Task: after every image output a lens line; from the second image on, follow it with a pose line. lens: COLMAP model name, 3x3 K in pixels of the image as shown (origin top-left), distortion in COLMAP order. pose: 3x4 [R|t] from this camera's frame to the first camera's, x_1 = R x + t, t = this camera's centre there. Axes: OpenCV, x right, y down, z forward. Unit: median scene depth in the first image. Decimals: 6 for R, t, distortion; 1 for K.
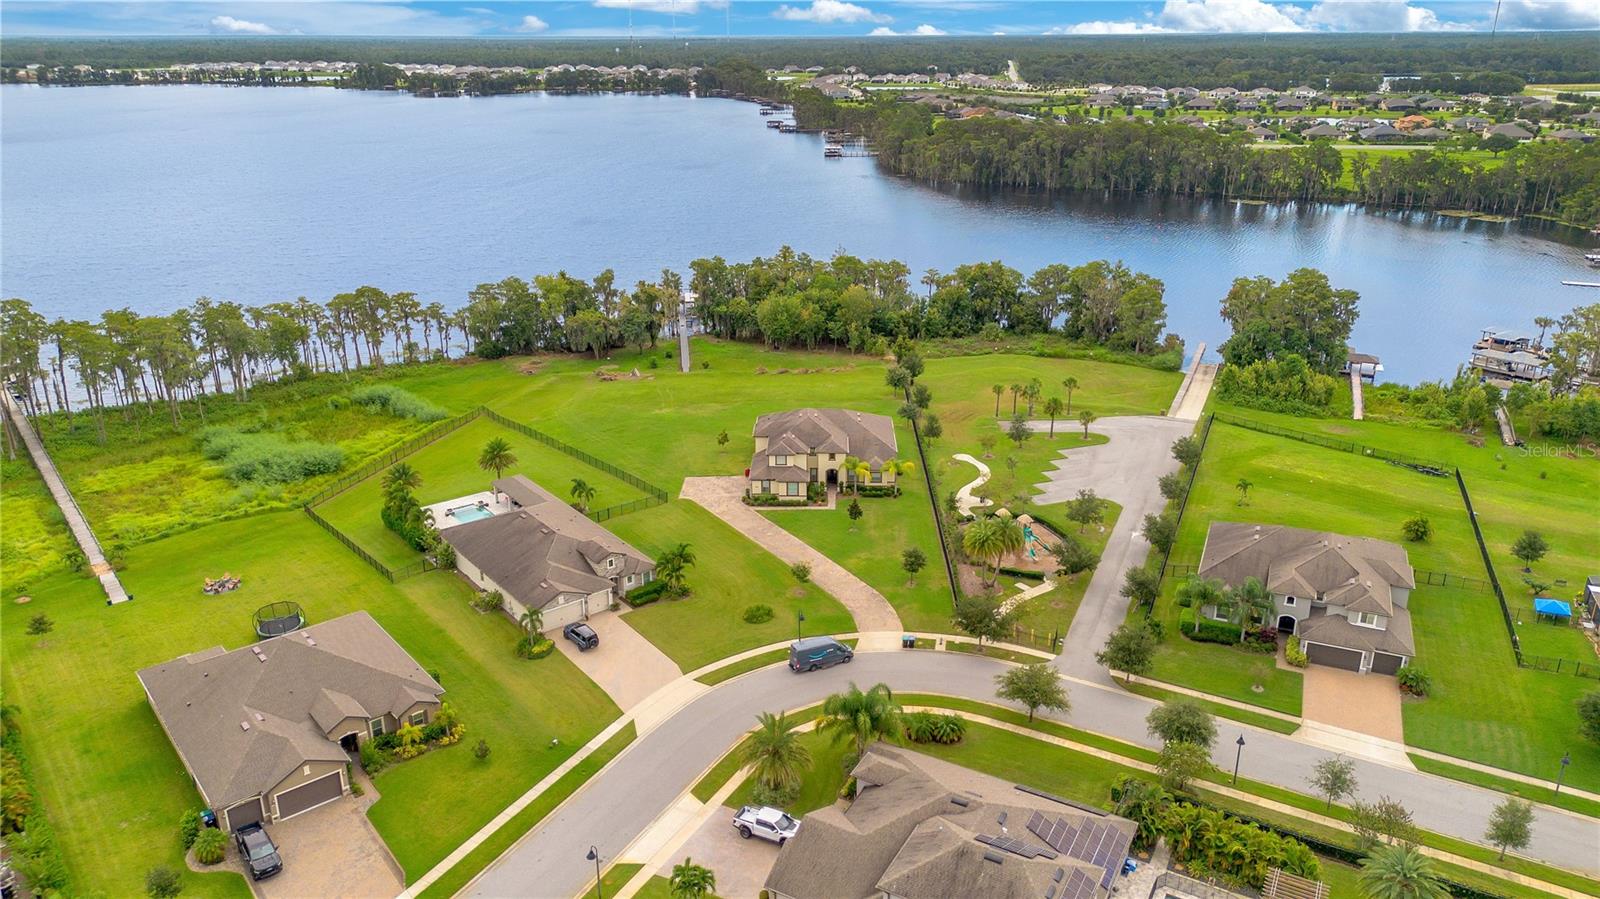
lens RADIAL K [[1132.4, 0, 800.0], [0, 1132.4, 449.5], [0, 0, 1]] dist [0.081740, -0.078736]
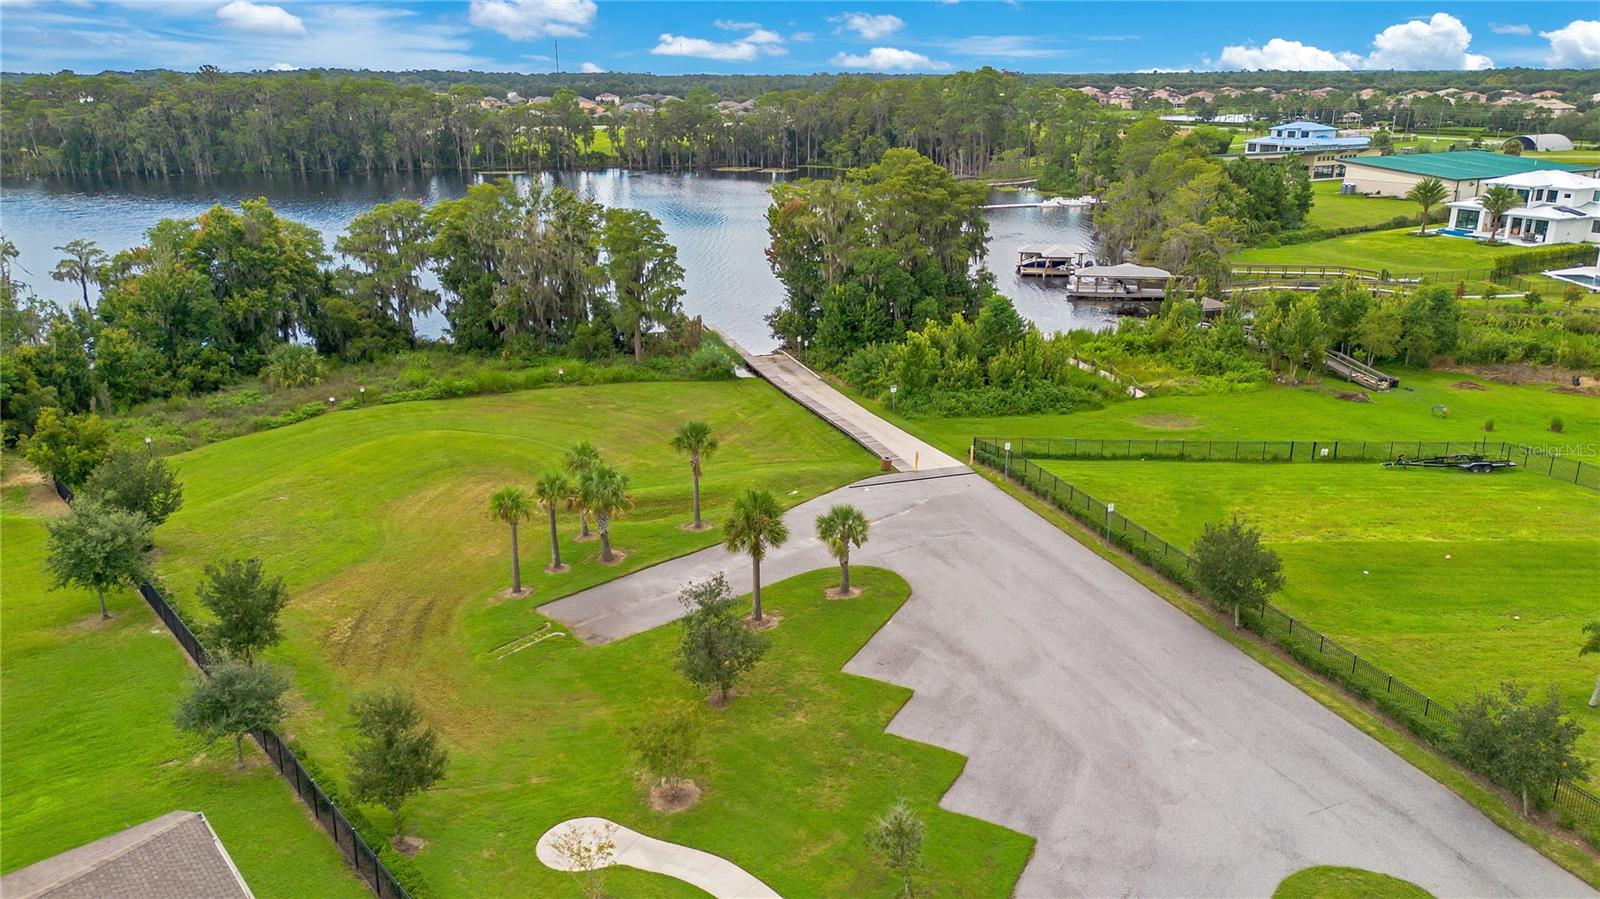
lens RADIAL K [[1132.4, 0, 800.0], [0, 1132.4, 449.5], [0, 0, 1]] dist [0.081740, -0.078736]
pose [[0.743898, -0.208705, 0.634869, 0.017708], [0.231852, 0.971580, 0.047725, -0.026551], [-0.626786, 0.111693, 0.771144, 0.296391]]
